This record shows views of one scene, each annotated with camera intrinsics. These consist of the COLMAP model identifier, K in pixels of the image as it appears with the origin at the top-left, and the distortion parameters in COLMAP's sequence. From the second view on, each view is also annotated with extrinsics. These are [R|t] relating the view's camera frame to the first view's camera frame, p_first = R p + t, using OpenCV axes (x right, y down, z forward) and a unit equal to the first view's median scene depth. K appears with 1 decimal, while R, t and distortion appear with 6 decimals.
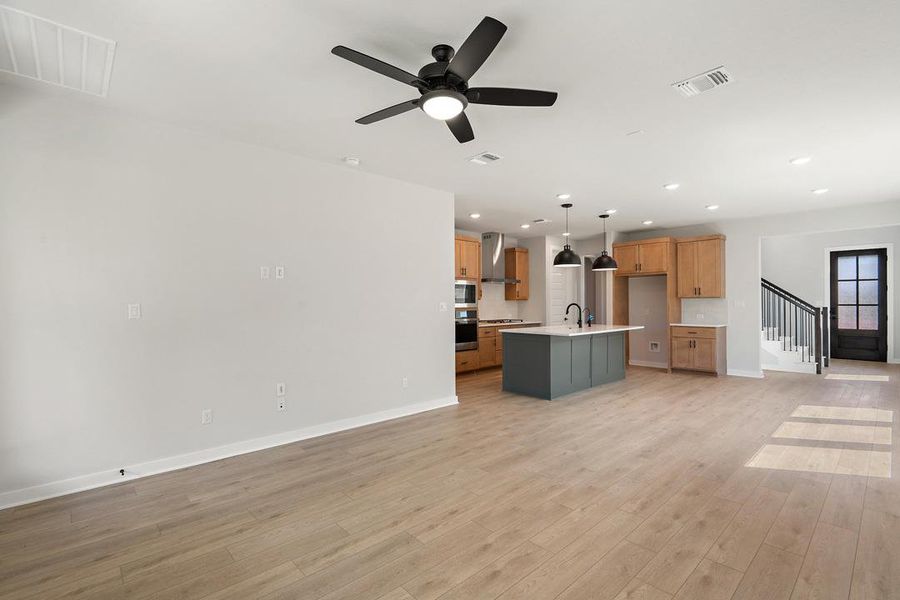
lens RADIAL K [[409.9, 0, 452.0], [0, 409.9, 298.9], [0, 0, 1]] dist [0.001692, -0.005461]
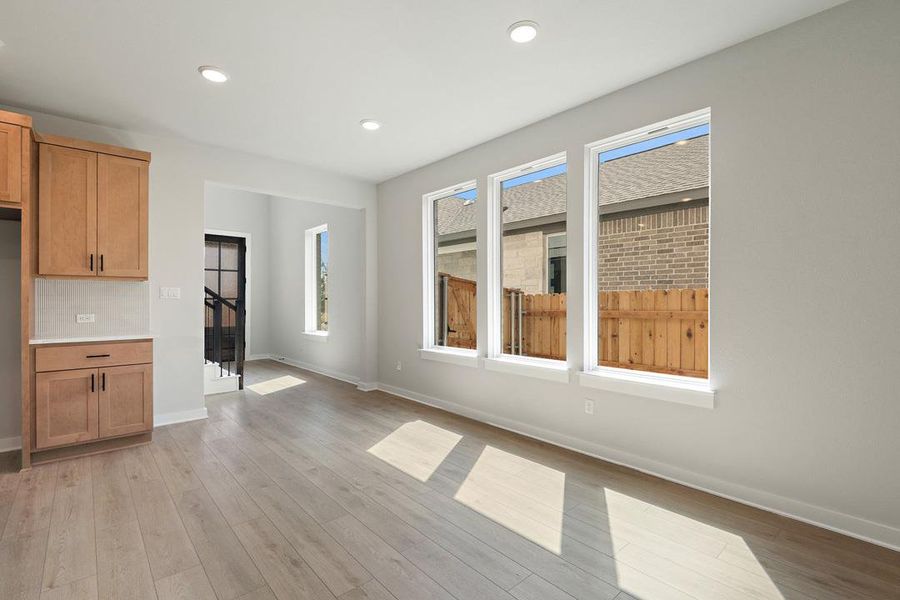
lens RADIAL K [[409.9, 0, 444.3], [0, 409.9, 301.2], [0, 0, 1]] dist [0.001692, -0.005461]
pose [[0.018964, 0.001990, 0.999818, 0.134100], [-0.009383, 0.999954, -0.001812, 0.018108], [-0.999776, -0.009347, 0.018982, 0.525040]]
